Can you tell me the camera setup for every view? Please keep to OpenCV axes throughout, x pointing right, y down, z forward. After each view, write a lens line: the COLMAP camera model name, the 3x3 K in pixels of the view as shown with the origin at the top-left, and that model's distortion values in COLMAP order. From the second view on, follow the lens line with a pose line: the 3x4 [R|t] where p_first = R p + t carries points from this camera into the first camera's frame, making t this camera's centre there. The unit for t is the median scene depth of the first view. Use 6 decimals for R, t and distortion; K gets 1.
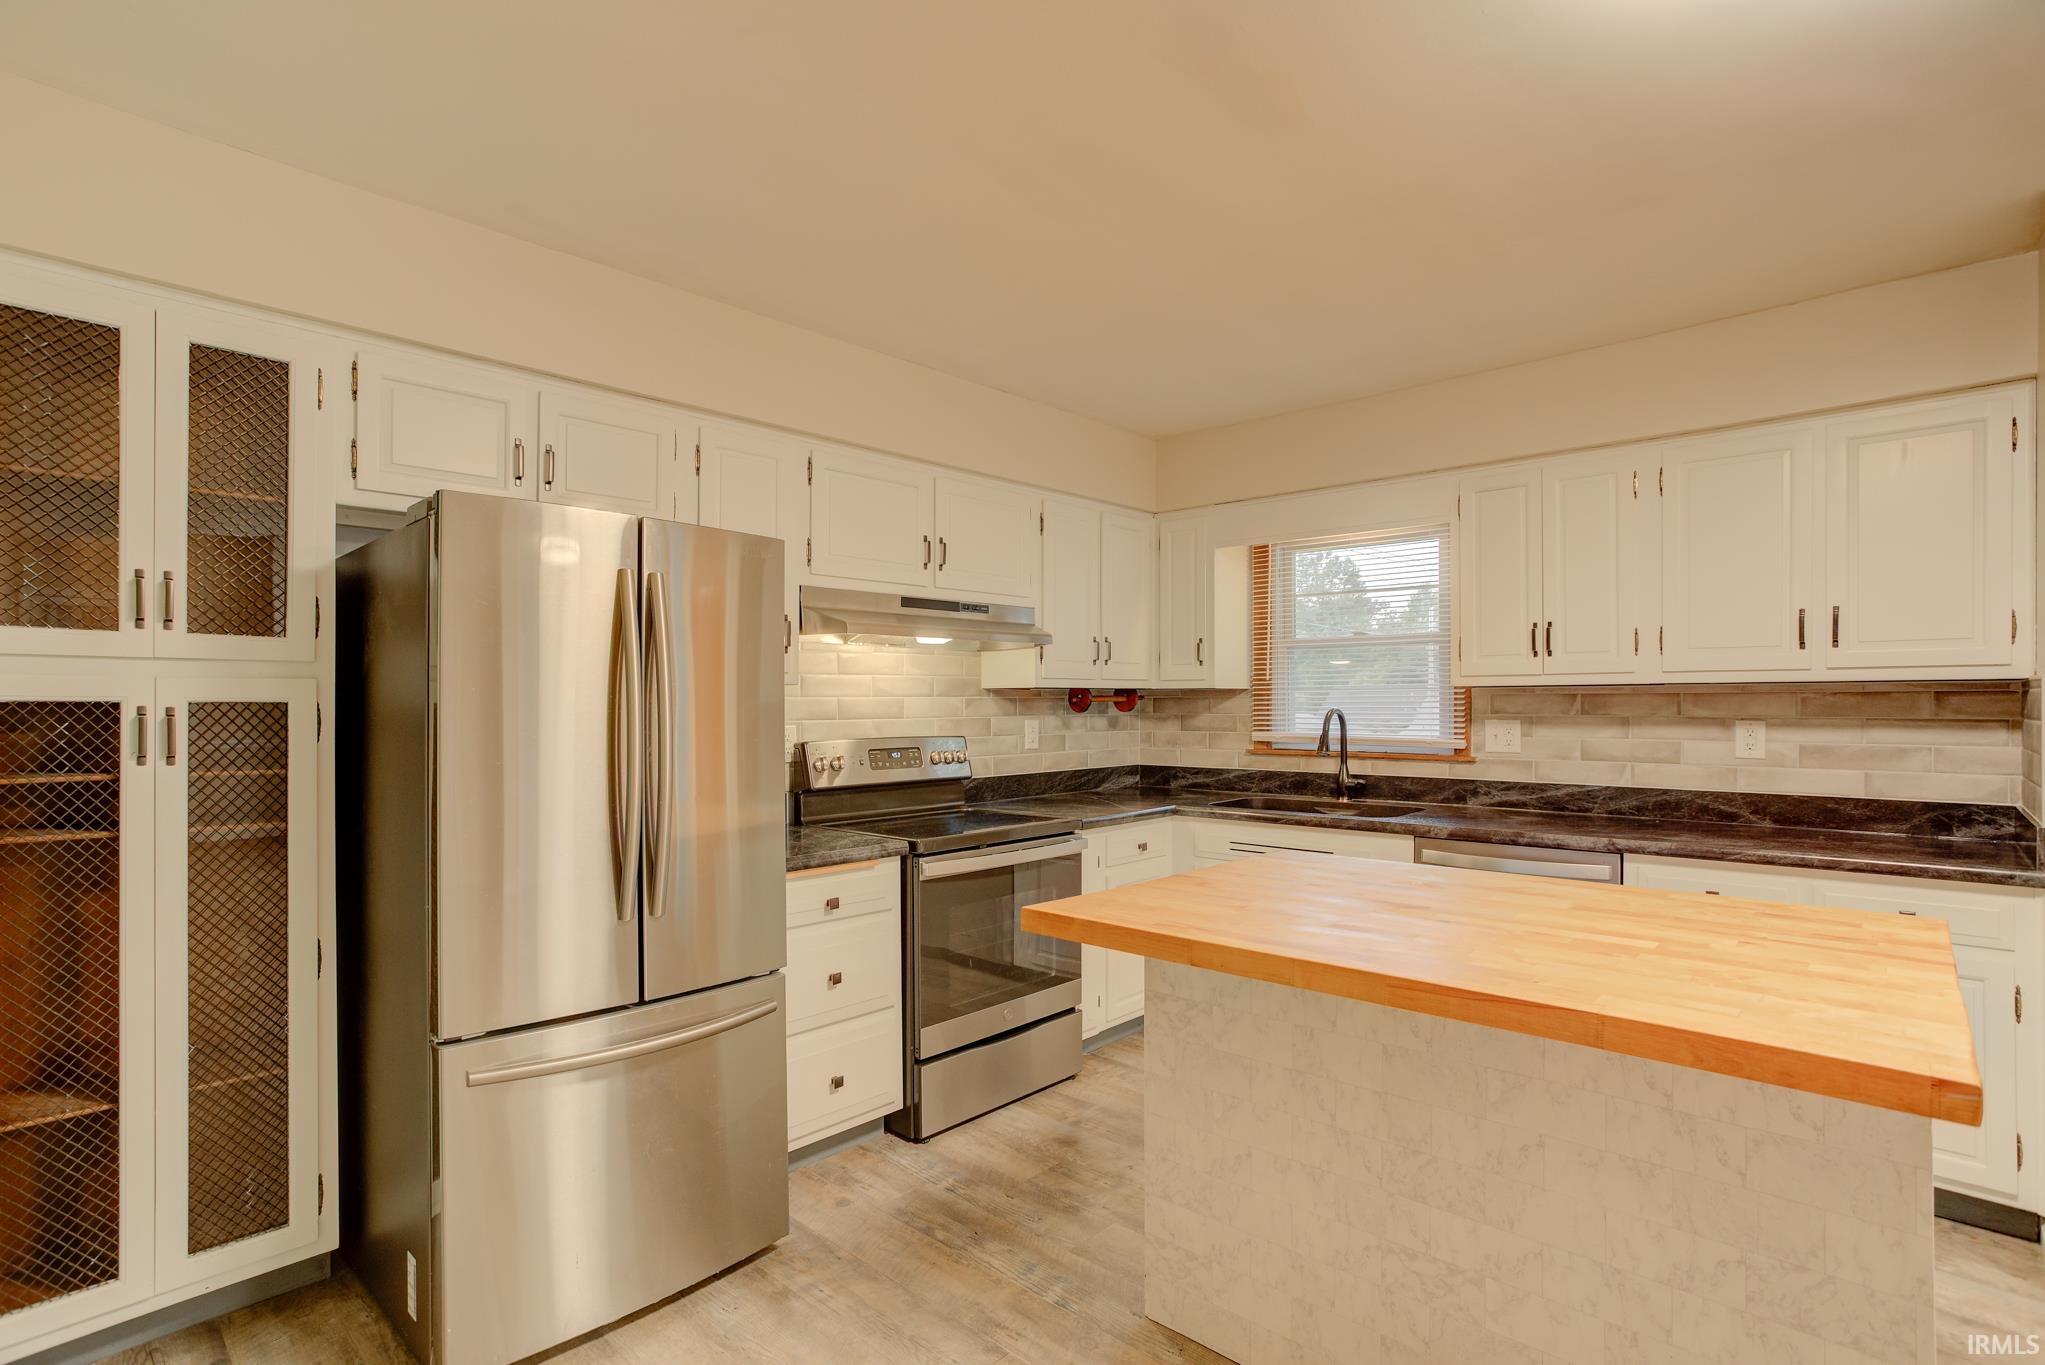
lens RADIAL K [[989.4, 0, 1095.7], [0, 989.4, 691.8], [0, 0, 1]] dist [-0.036584, 0.000303]
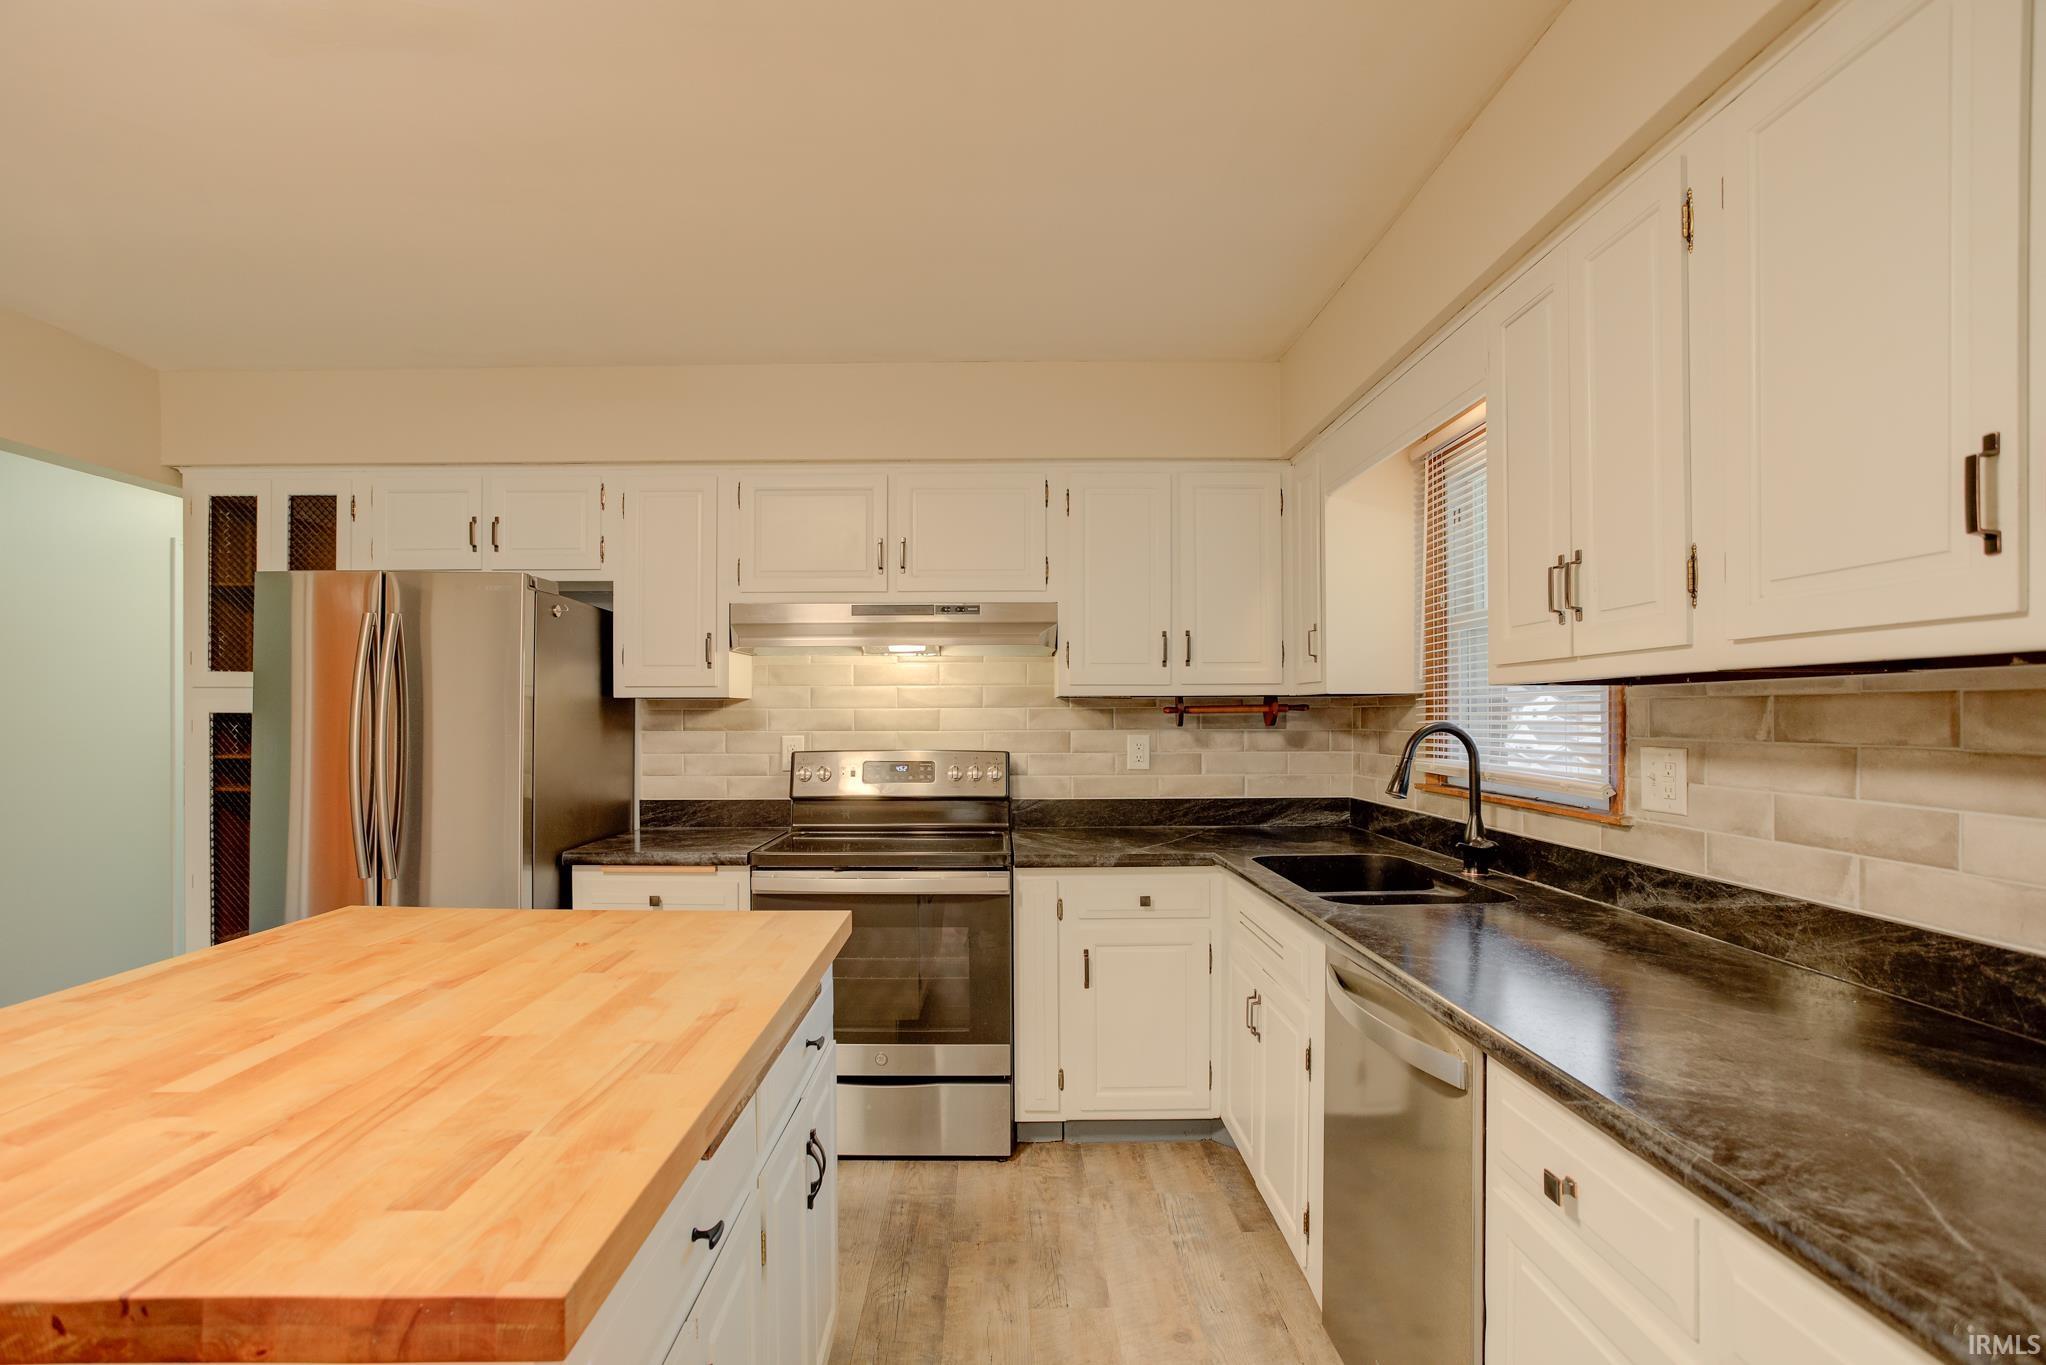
lens RADIAL K [[1002.0, 0, 987.3], [0, 1002.0, 677.9], [0, 0, 1]] dist [-0.070572, 0.022968]
pose [[0.658626, -0.025939, -0.752023, 0.561126], [0.006779, 0.999570, -0.028540, 0.004240], [0.752440, 0.013699, 0.658519, 0.401510]]
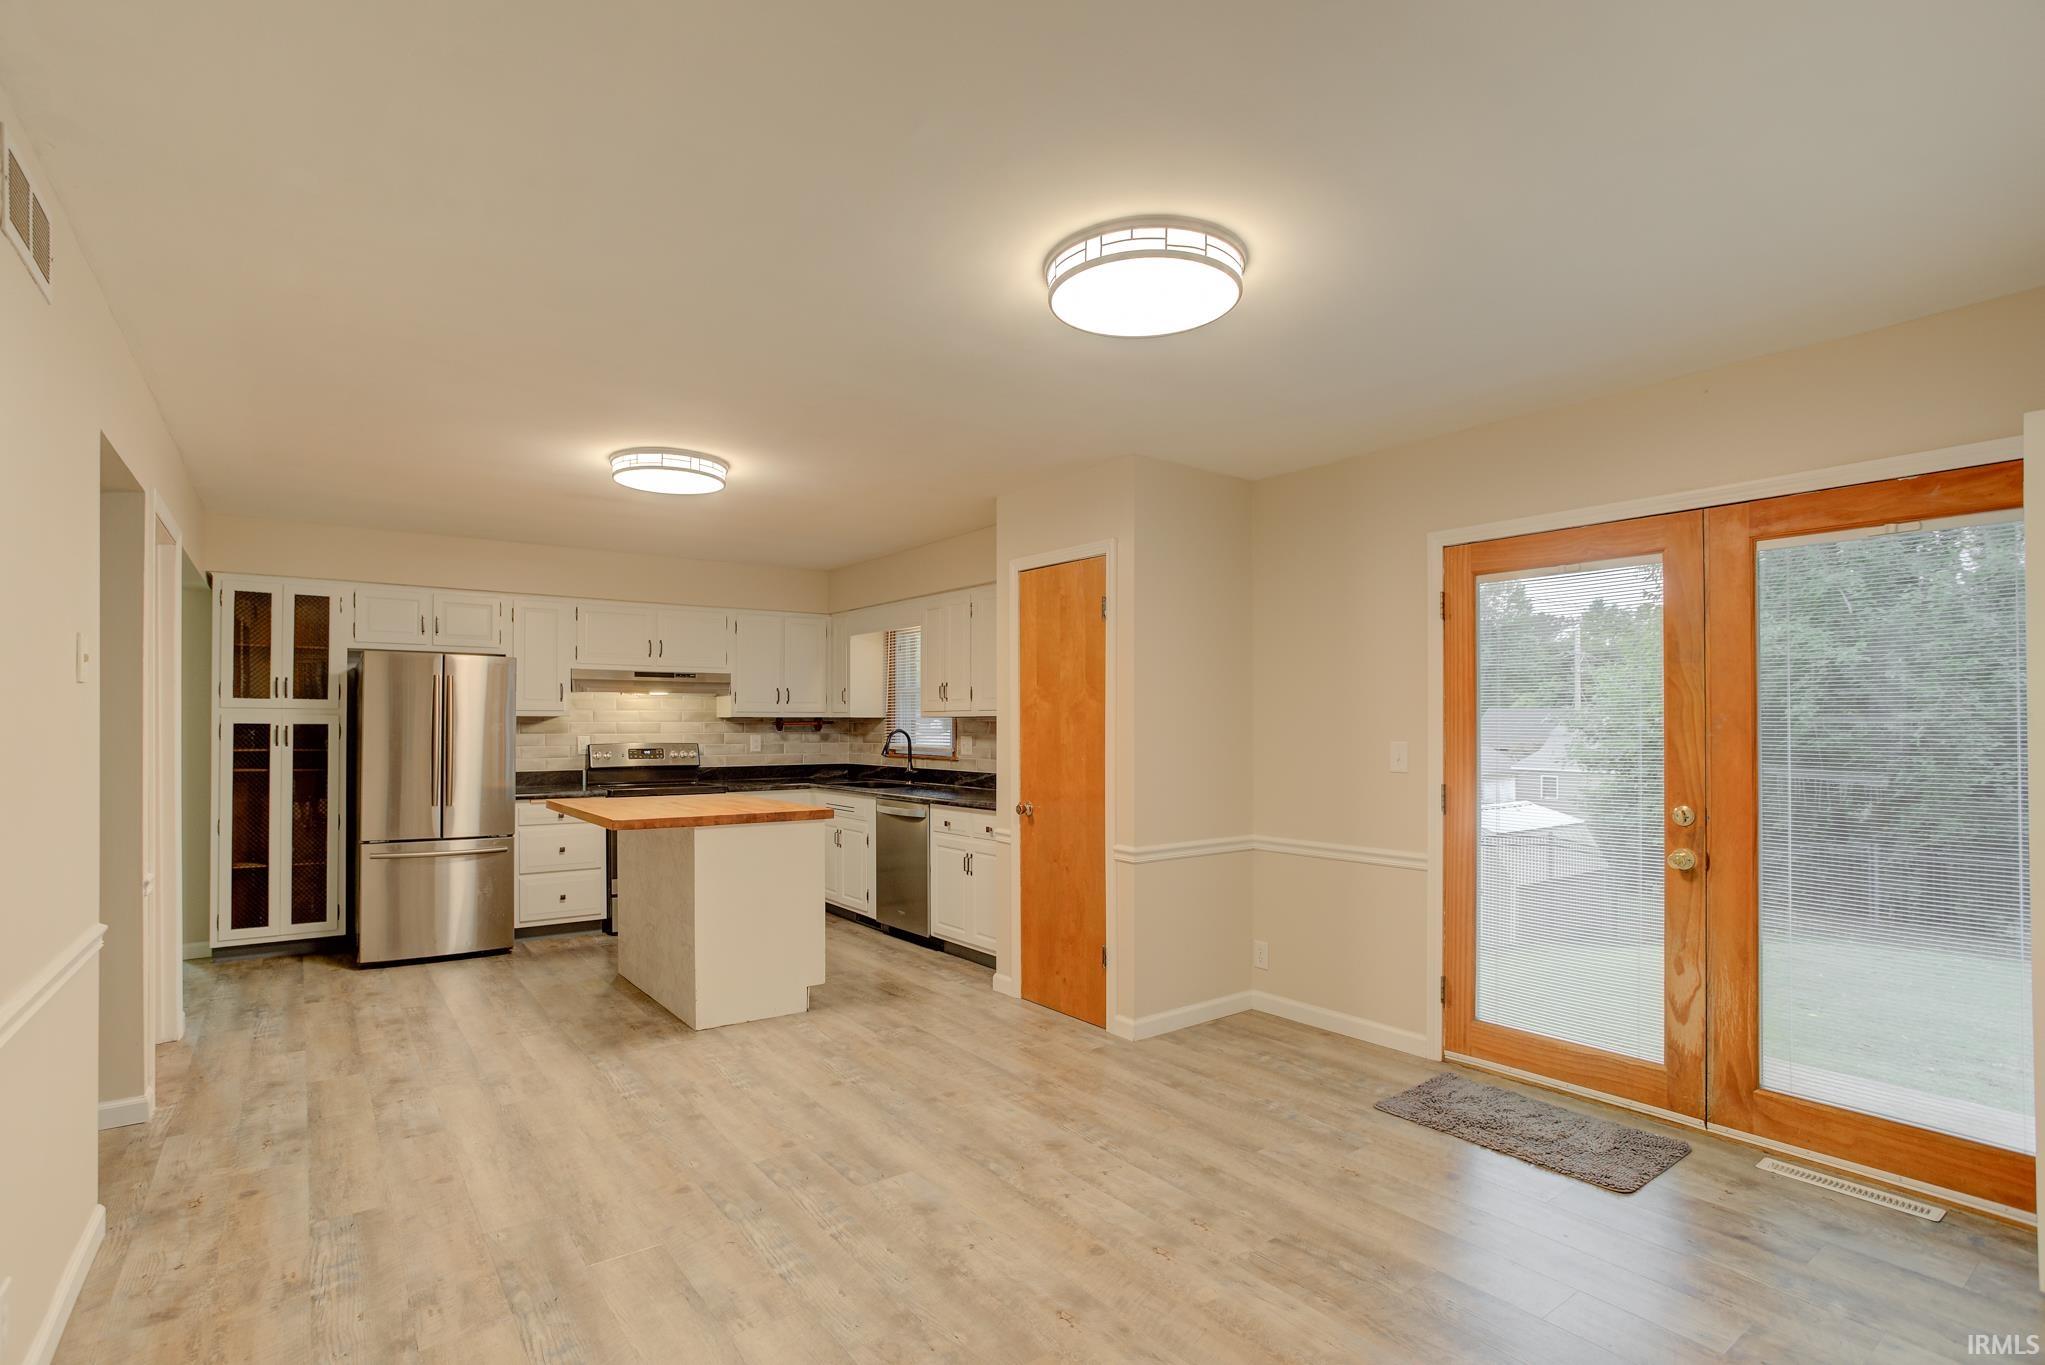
lens RADIAL K [[960.5, 0, 1012.8], [0, 960.5, 713.7], [0, 0, 1]] dist [-0.000551, -0.000044]
pose [[0.977034, 0.001185, -0.213079, 0.854448], [-0.001577, 0.999997, -0.001670, -0.008731], [0.213077, 0.001968, 0.977034, -0.648171]]
